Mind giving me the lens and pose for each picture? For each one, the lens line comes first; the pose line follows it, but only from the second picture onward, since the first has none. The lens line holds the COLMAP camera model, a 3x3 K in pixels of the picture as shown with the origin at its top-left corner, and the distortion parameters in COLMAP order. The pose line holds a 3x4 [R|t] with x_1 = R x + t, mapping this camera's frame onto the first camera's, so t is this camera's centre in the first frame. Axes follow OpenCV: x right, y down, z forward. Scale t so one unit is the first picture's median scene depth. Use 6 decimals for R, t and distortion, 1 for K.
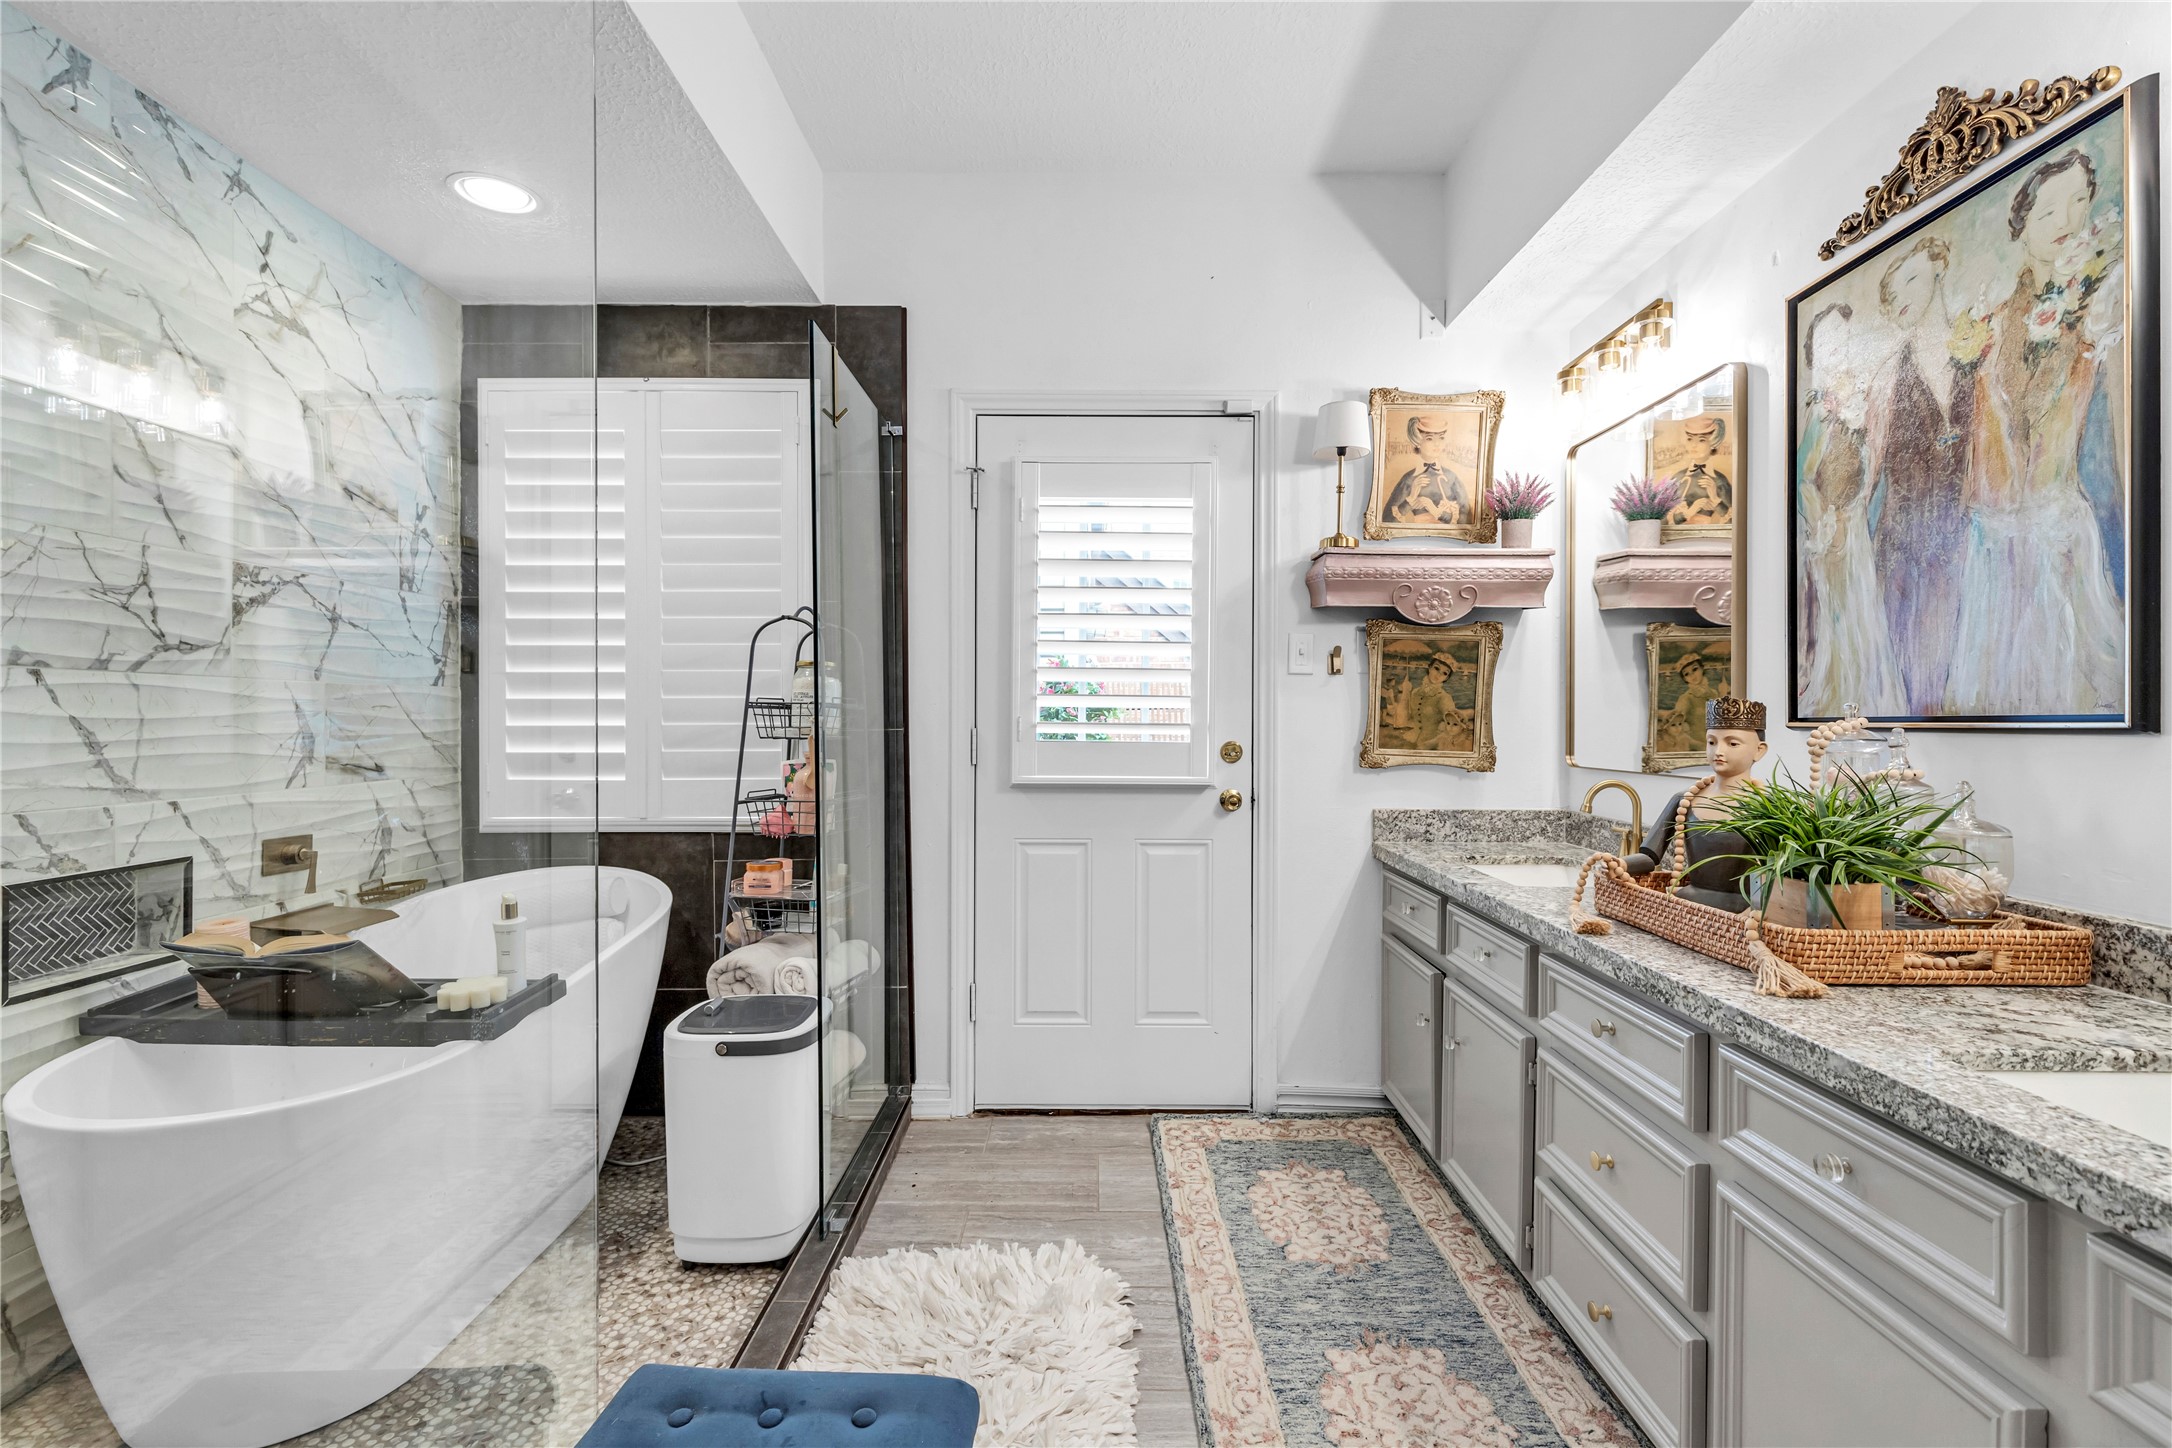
lens RADIAL K [[990.6, 0, 1097.1], [0, 990.6, 717.7], [0, 0, 1]] dist [0.003767, -0.000021]
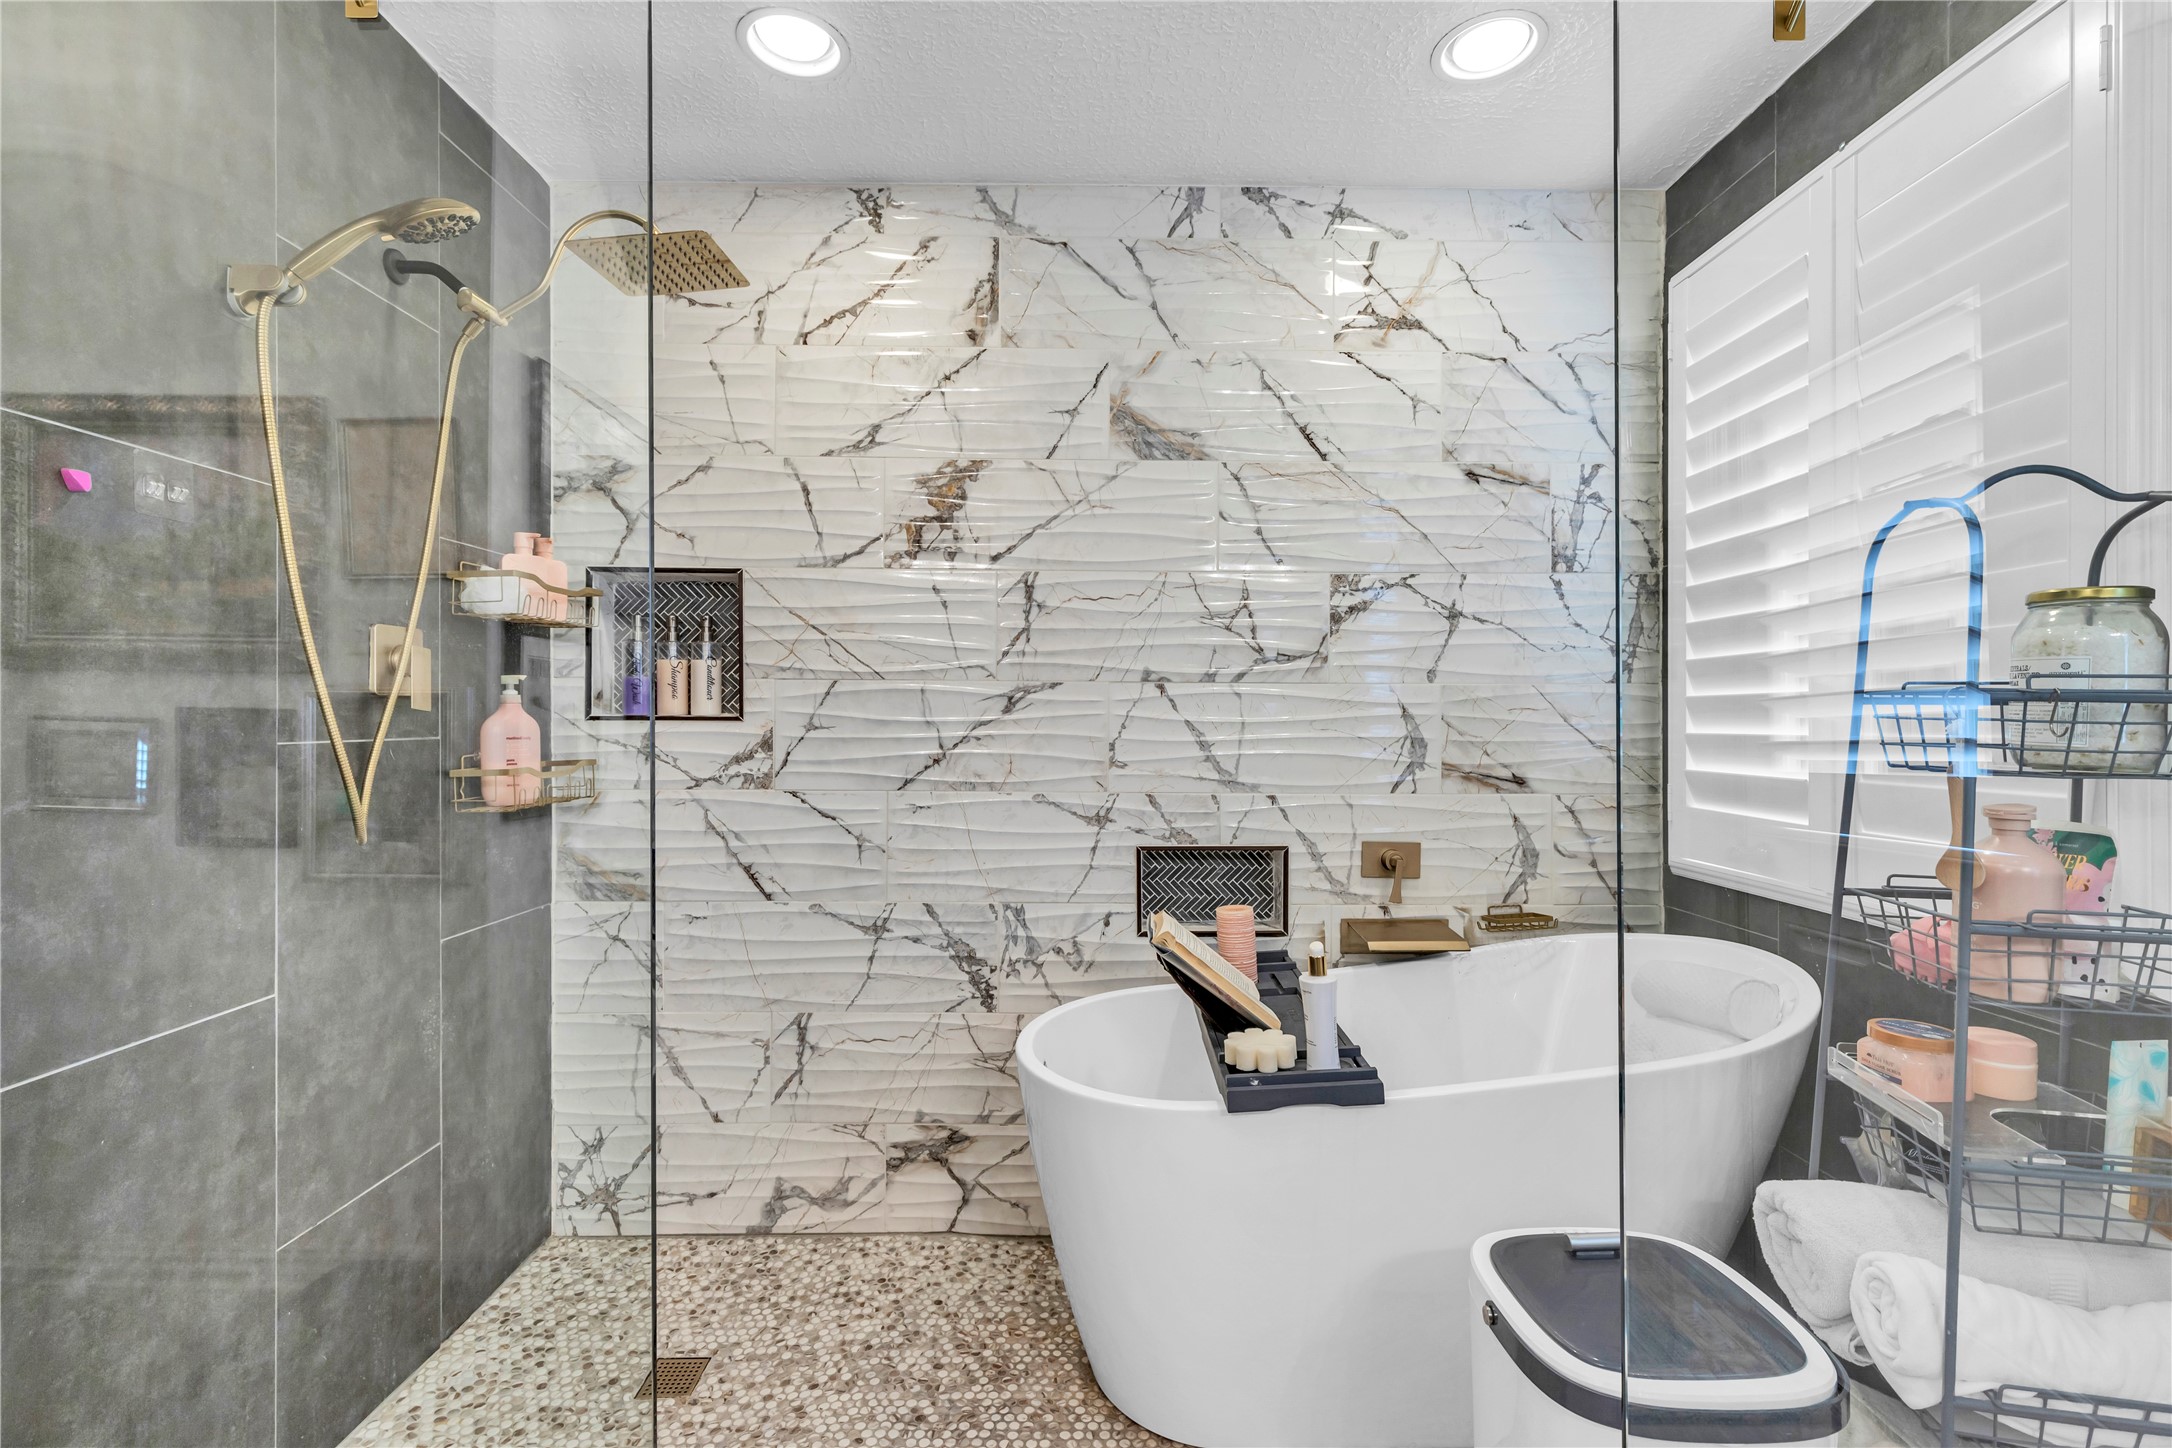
lens RADIAL K [[966.4, 0, 1087.9], [0, 966.4, 719.3], [0, 0, 1]] dist [0.002742, 0.000219]
pose [[-0.003976, -0.002199, -0.999990, 0.160350], [-0.002791, 0.999994, -0.002188, 0.000580], [0.999988, 0.002782, -0.003982, 0.740456]]
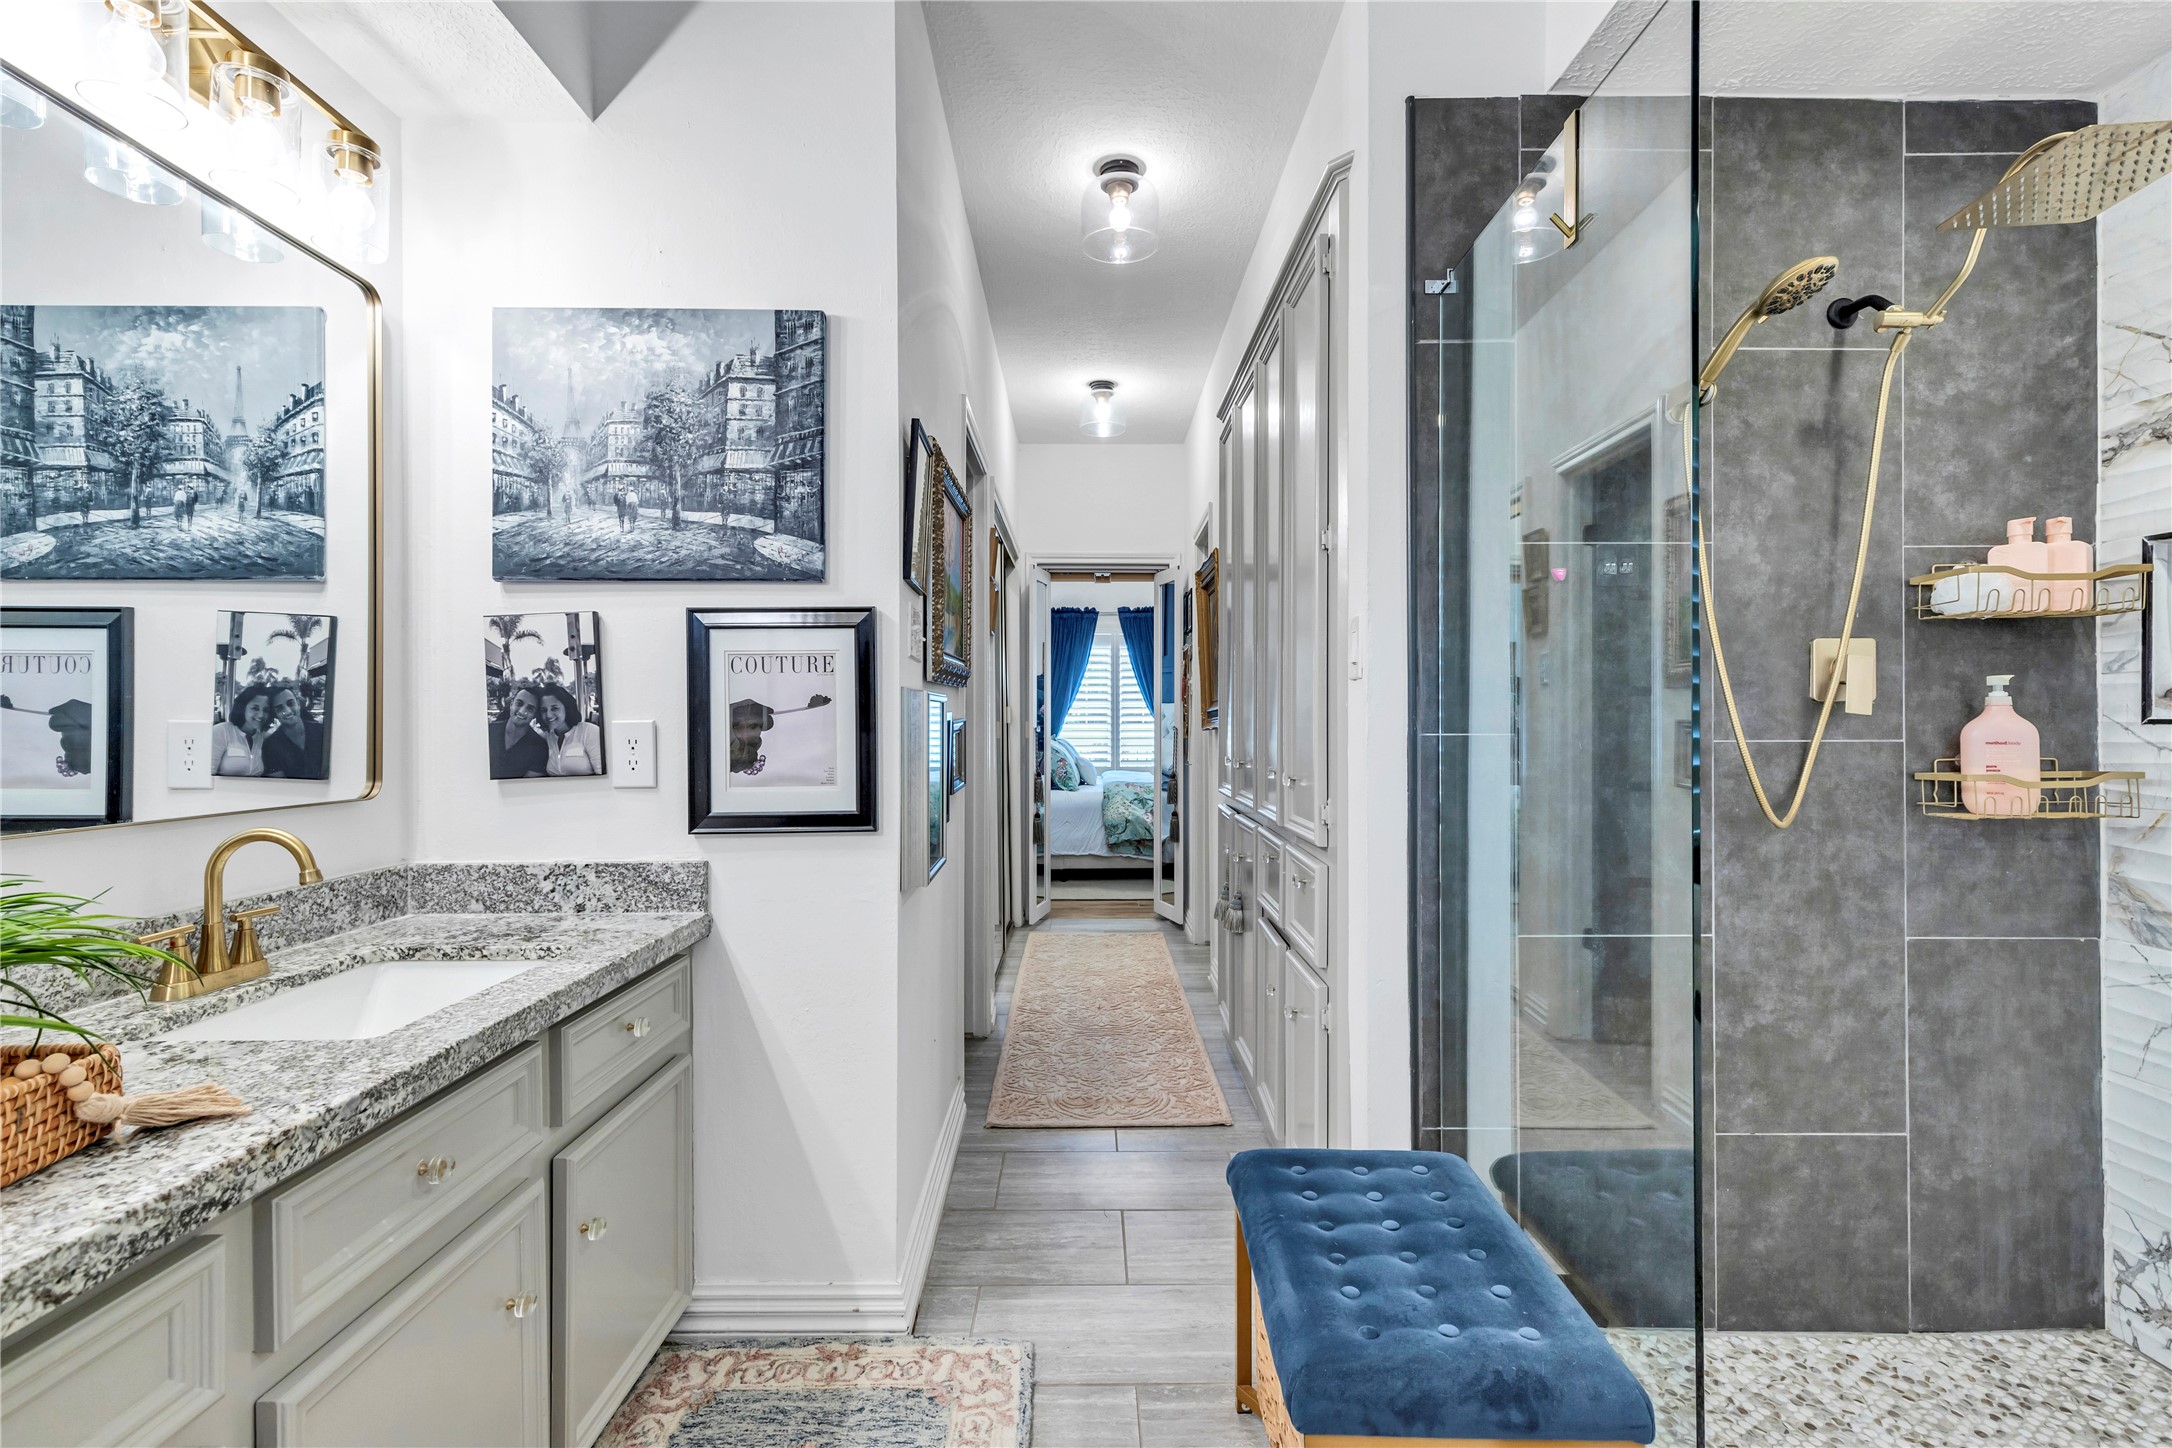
lens RADIAL K [[964.1, 0, 1110.4], [0, 964.1, 722.0], [0, 0, 1]] dist [0.007650, -0.000504]
pose [[-0.999776, -0.003463, -0.020888, 0.045789], [-0.003521, 0.999990, 0.002718, -0.000254], [0.020878, 0.002791, -0.999778, 1.044577]]
